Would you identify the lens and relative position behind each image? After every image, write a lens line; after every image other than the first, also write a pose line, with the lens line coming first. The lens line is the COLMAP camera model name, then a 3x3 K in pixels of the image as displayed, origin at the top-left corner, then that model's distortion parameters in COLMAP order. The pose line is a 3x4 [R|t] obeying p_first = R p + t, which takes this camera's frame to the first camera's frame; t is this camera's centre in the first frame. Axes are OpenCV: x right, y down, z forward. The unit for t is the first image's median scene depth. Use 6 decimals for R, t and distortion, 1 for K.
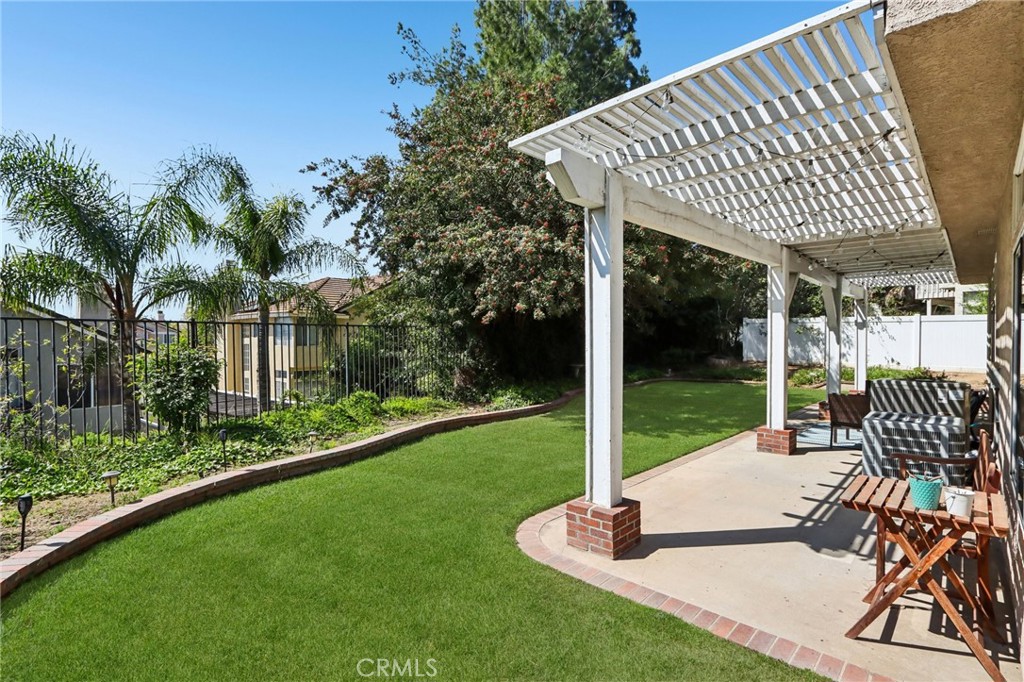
lens RADIAL K [[470.5, 0, 506.8], [0, 470.5, 344.2], [0, 0, 1]] dist [-0.004293, 0.000144]
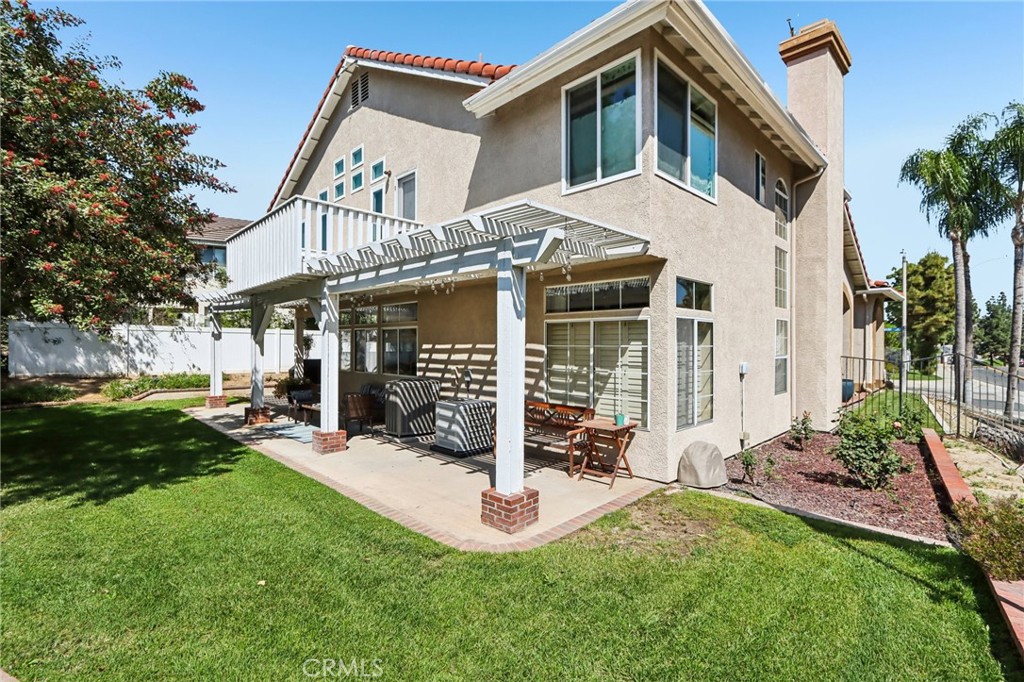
lens RADIAL K [[470.5, 0, 506.7], [0, 470.5, 341.3], [0, 0, 1]] dist [-0.004293, 0.000144]
pose [[0.013923, 0.003976, 0.999895, -0.275743], [0.003543, 0.999986, -0.004026, -0.018380], [-0.999897, 0.003599, 0.013909, 0.248100]]
